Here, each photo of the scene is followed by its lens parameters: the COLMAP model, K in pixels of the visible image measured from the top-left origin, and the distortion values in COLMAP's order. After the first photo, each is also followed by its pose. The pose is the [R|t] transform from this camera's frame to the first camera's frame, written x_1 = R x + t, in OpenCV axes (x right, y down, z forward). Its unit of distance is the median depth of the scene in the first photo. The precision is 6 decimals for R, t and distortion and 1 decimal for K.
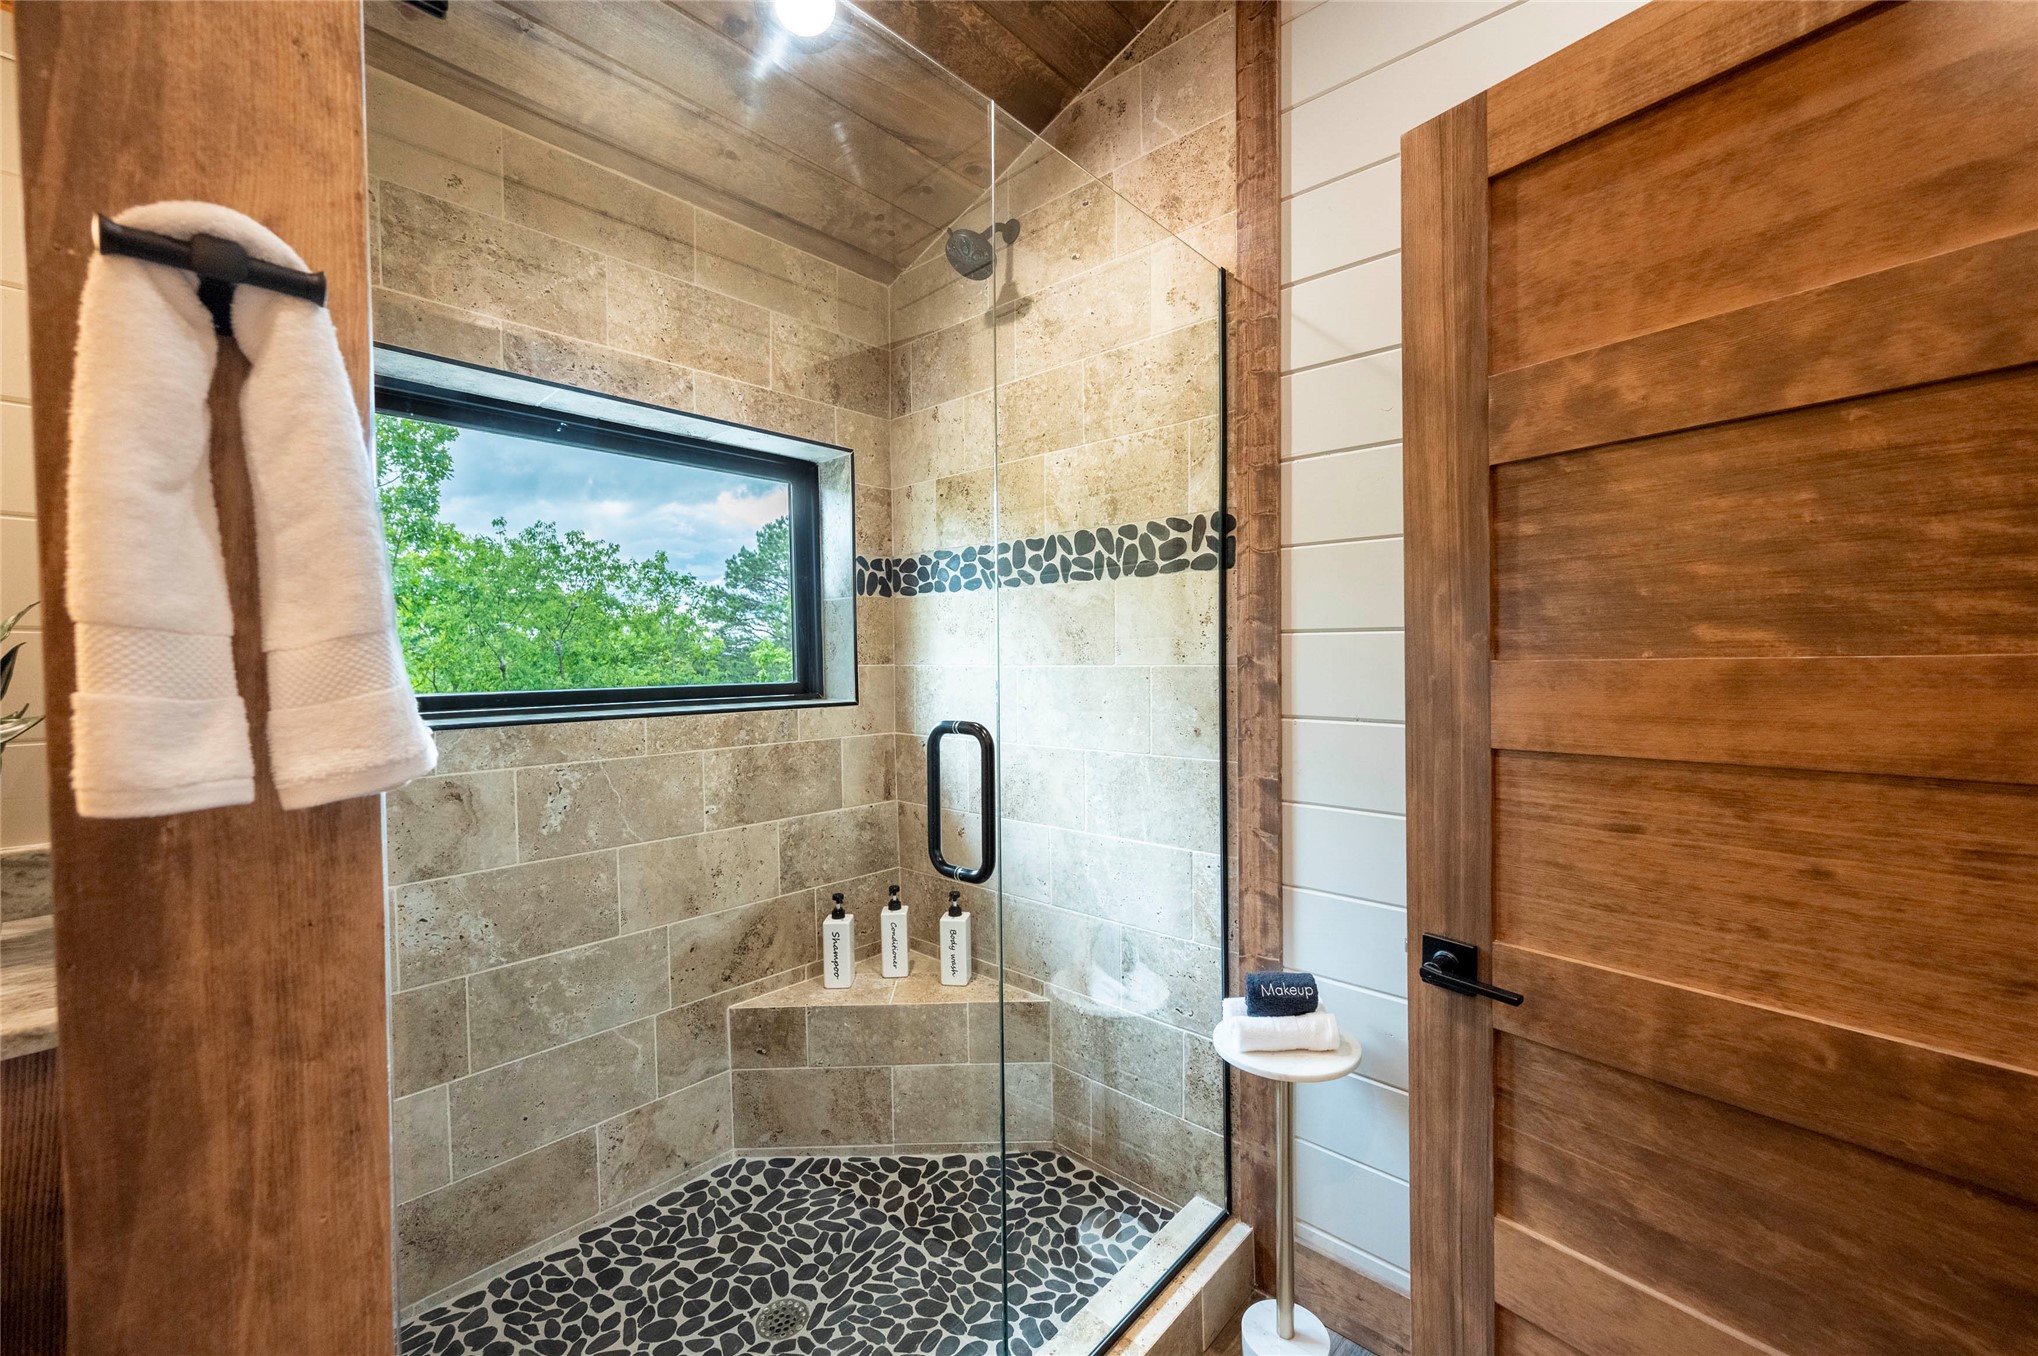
lens RADIAL K [[812.5, 0, 1018.6], [0, 812.5, 677.1], [0, 0, 1]] dist [-0.002160, 0.000682]
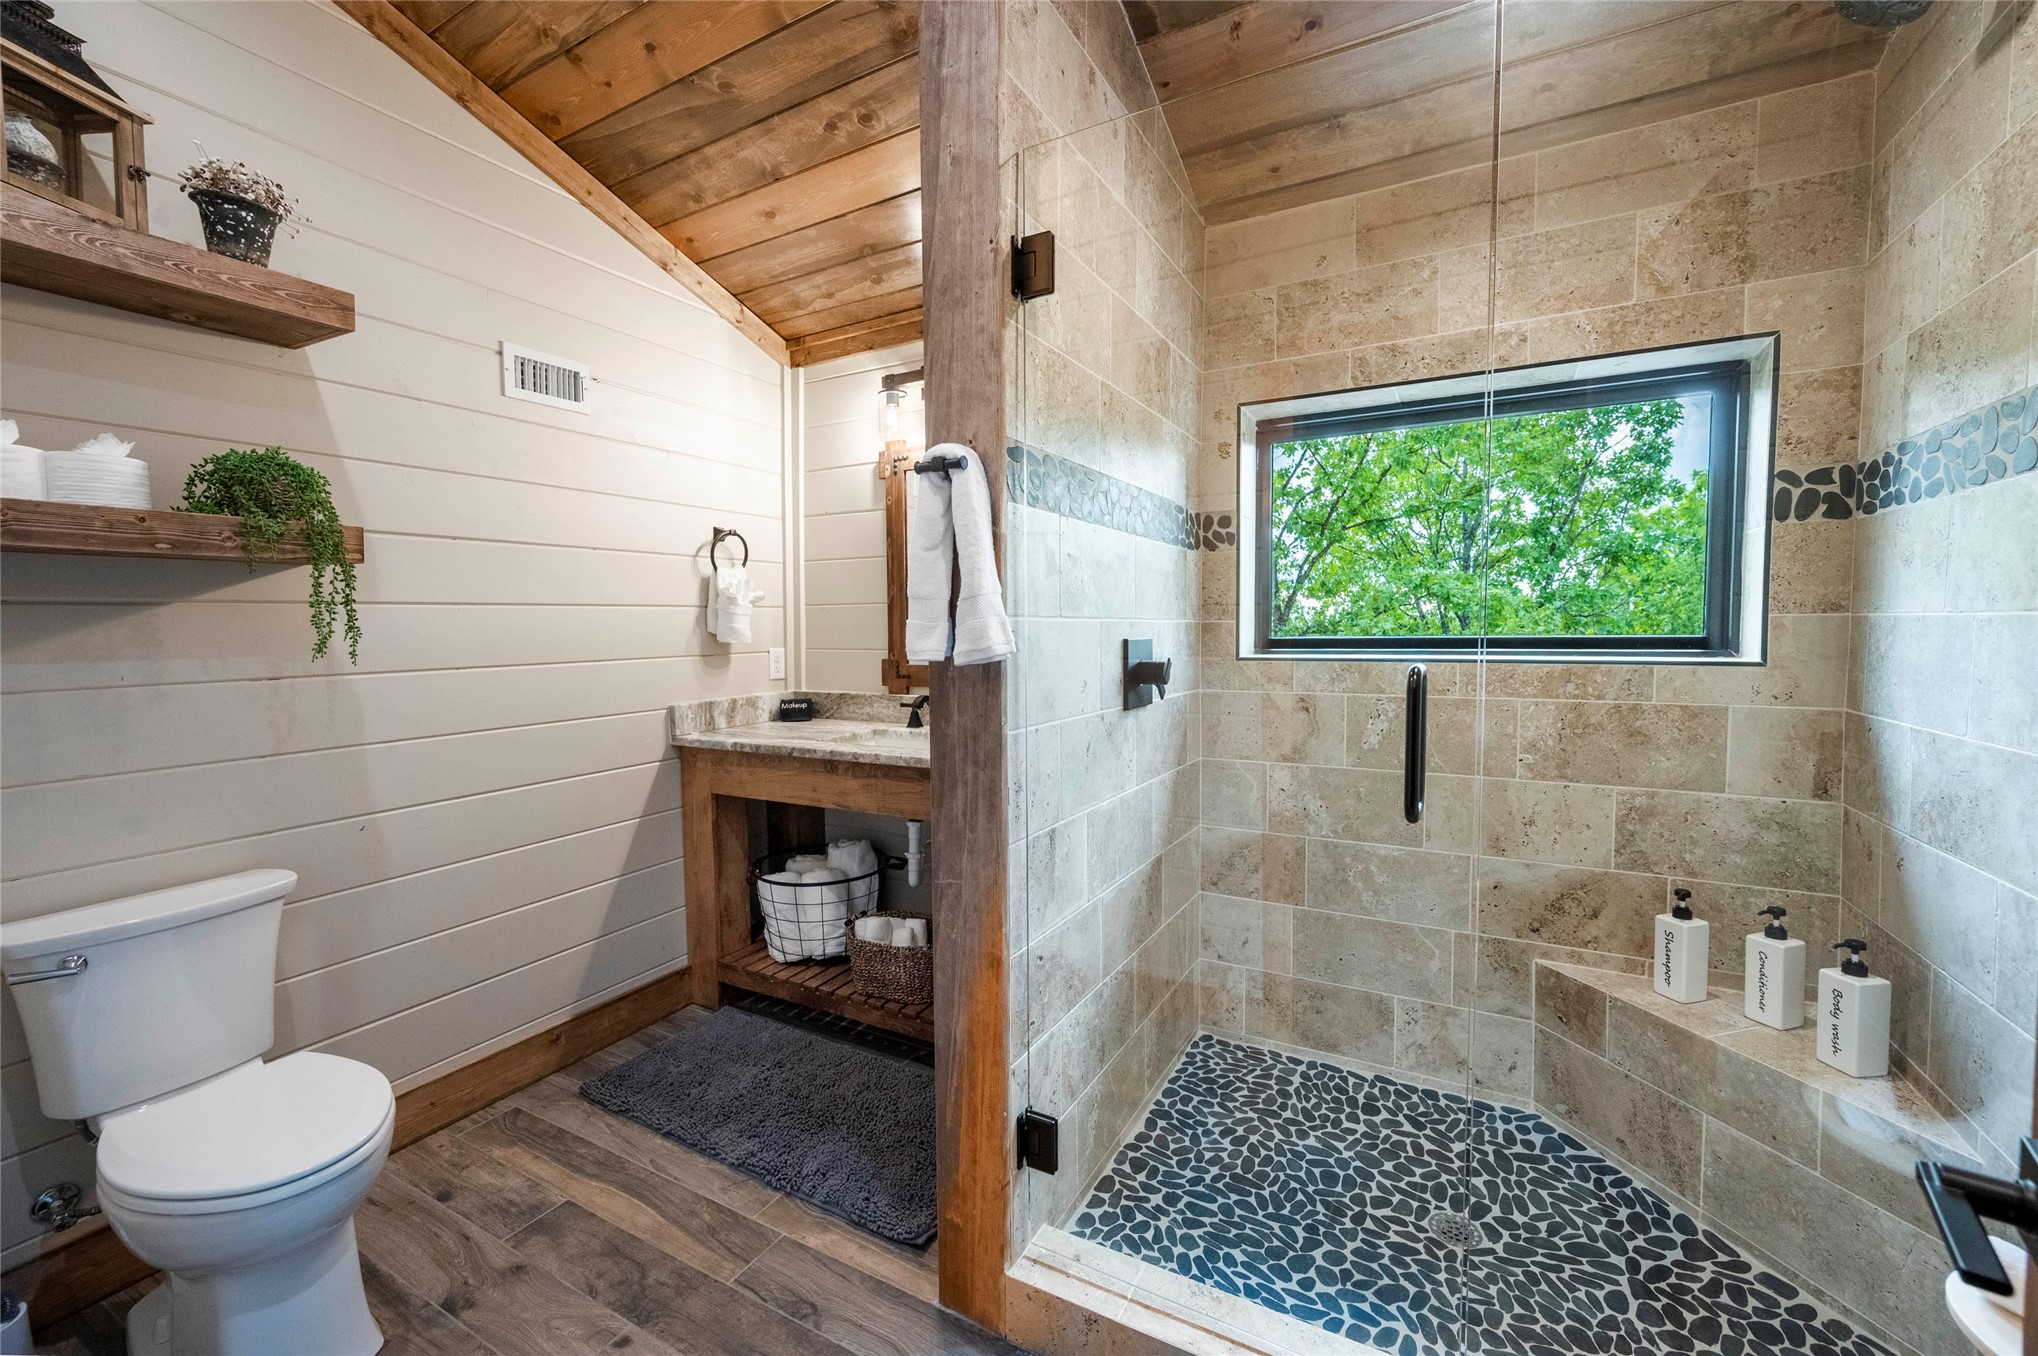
lens RADIAL K [[812.5, 0, 1017.6], [0, 812.5, 667.2], [0, 0, 1]] dist [-0.002160, 0.000682]
pose [[0.230572, 0.055920, -0.971447, 0.474286], [-0.016633, 0.998428, 0.053525, 0.006973], [0.972913, 0.003817, 0.231139, 0.163226]]
